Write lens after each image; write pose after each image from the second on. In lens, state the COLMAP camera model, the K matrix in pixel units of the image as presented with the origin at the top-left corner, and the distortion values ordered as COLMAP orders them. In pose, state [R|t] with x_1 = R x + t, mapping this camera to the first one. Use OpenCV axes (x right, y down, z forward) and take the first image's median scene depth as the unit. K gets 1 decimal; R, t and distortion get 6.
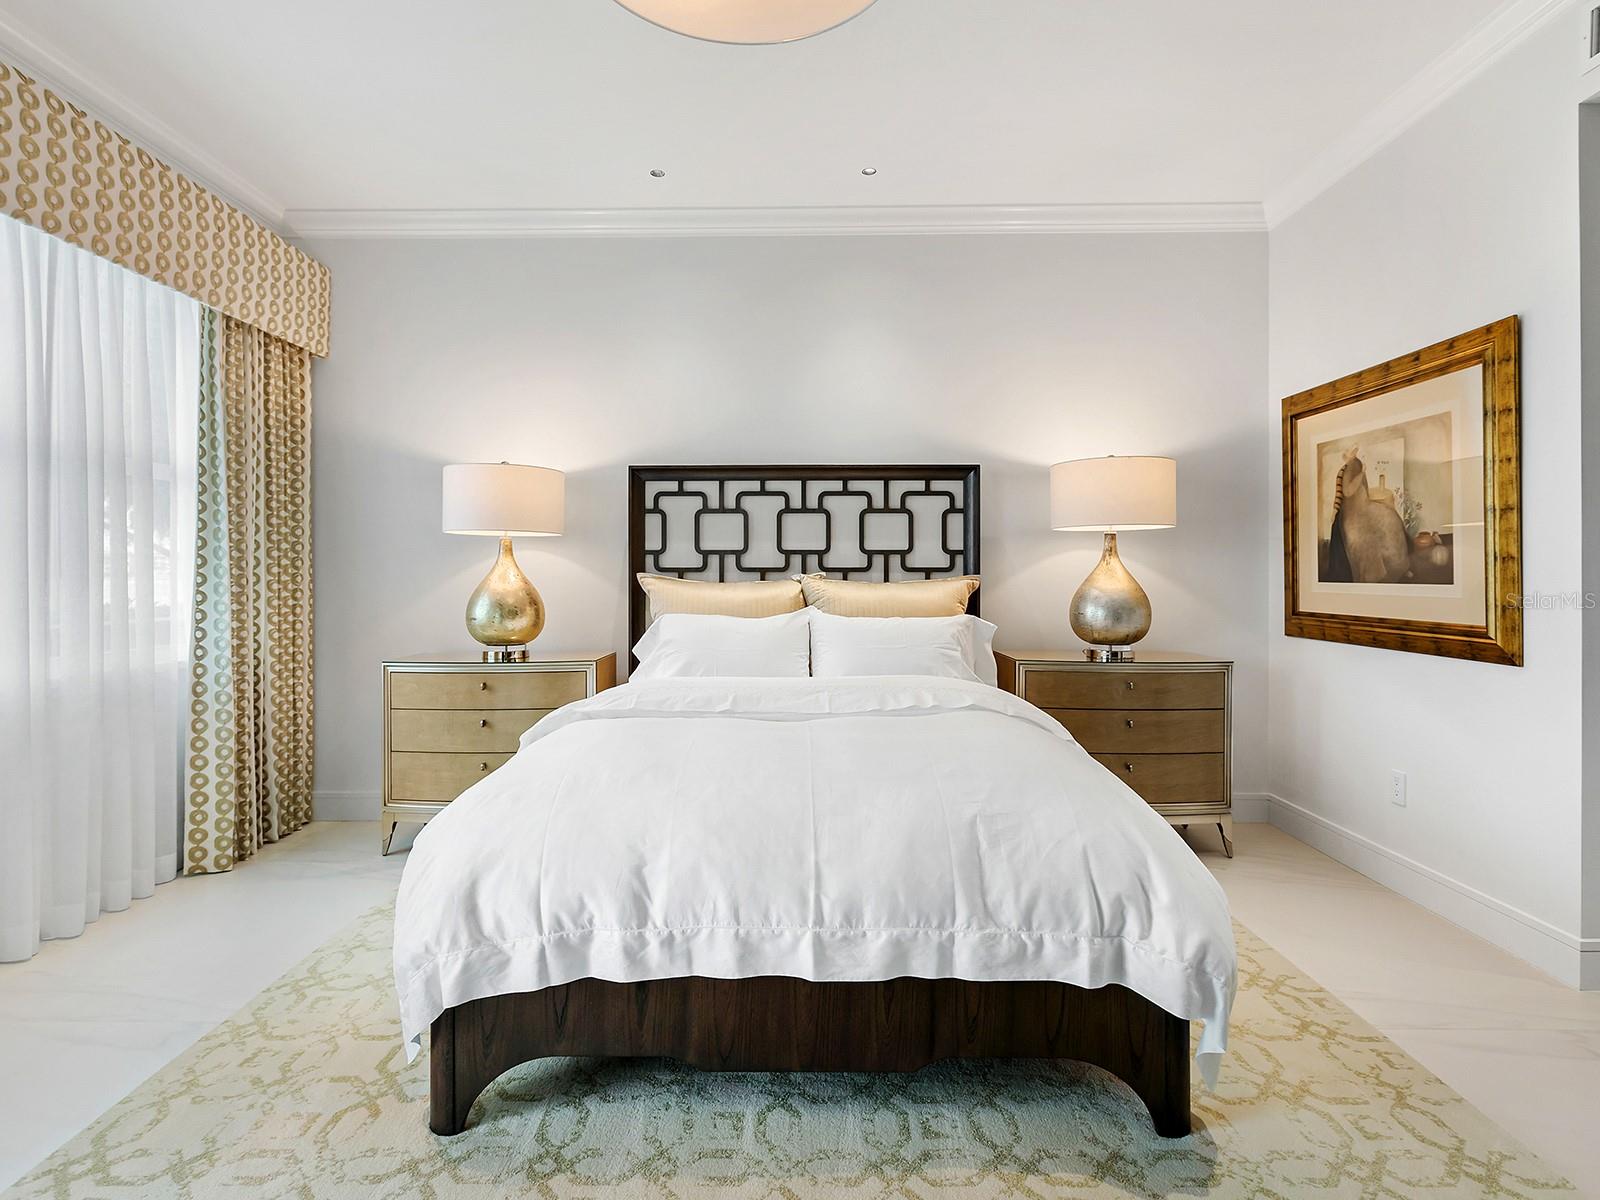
lens RADIAL K [[799.7, 0, 791.9], [0, 799.7, 583.3], [0, 0, 1]] dist [0.002048, -0.002736]
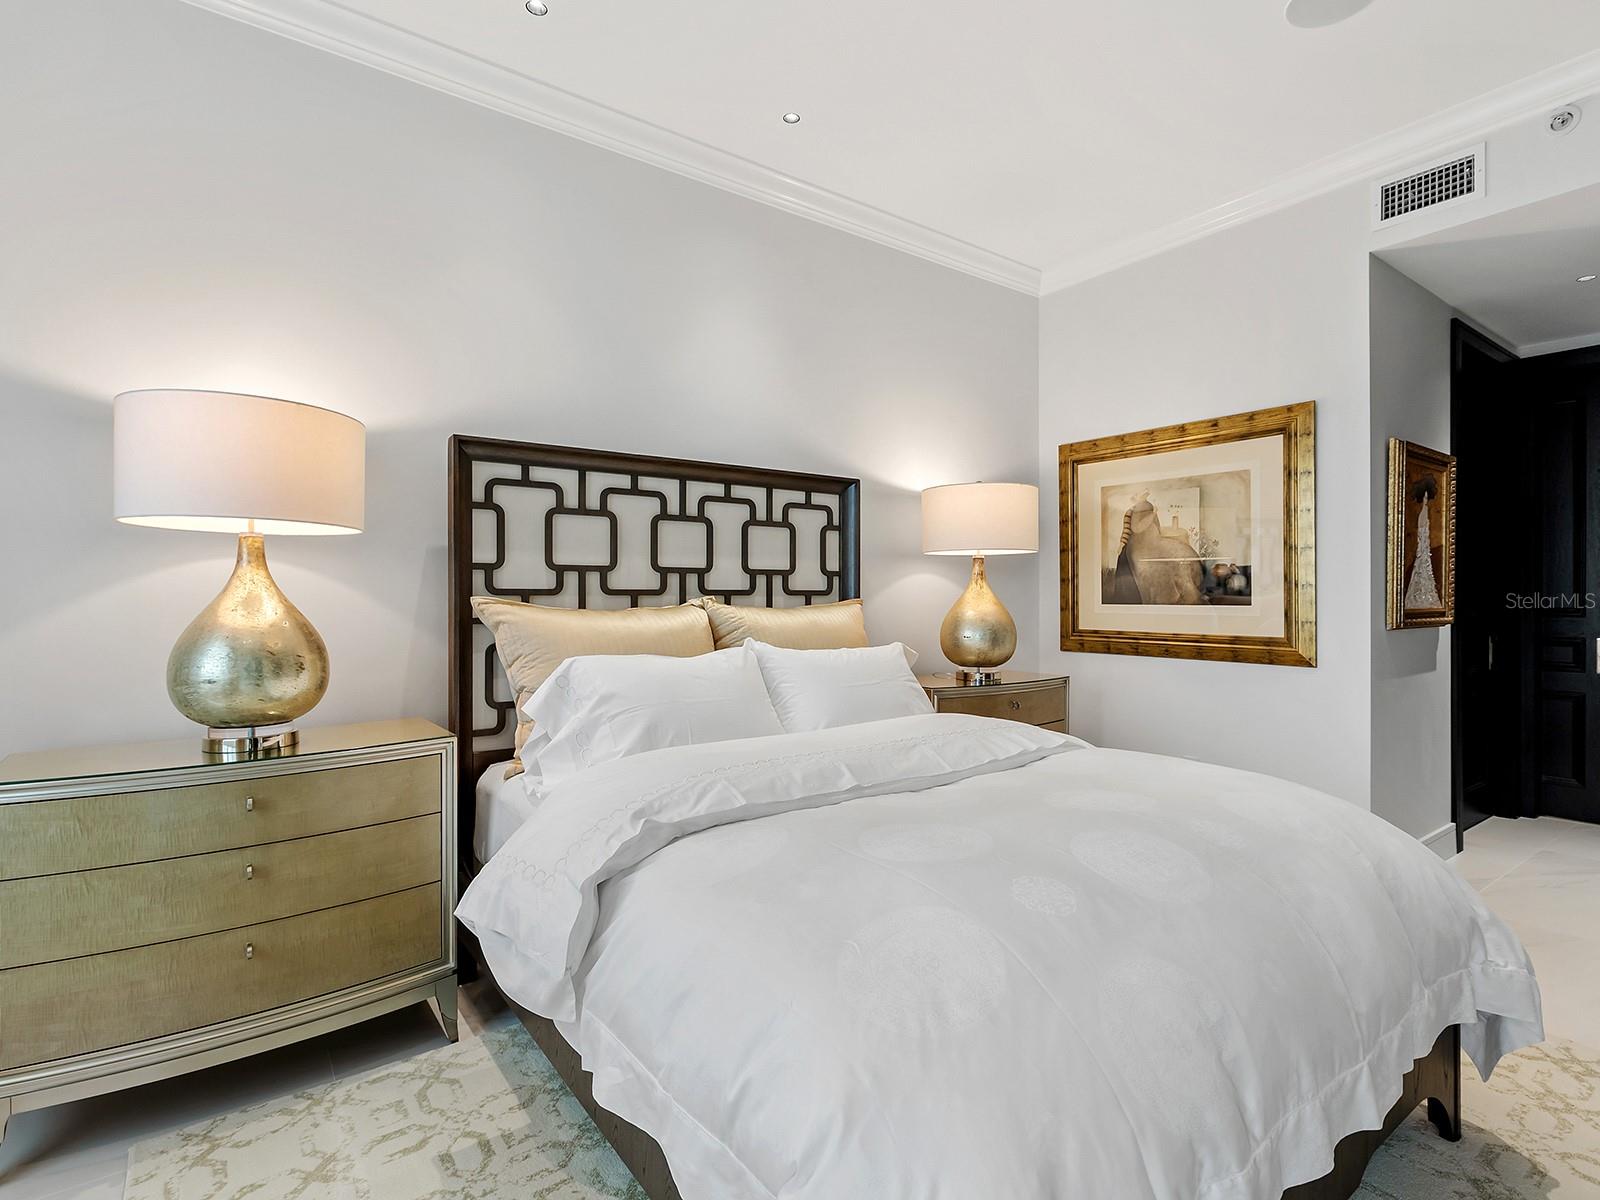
lens RADIAL K [[799.7, 0, 797.7], [0, 799.7, 598.4], [0, 0, 1]] dist [0.002048, -0.002736]
pose [[0.798004, -0.002250, 0.602648, -0.390800], [0.007611, 0.999951, -0.006345, -0.005696], [-0.602604, 0.009650, 0.797982, 0.317396]]
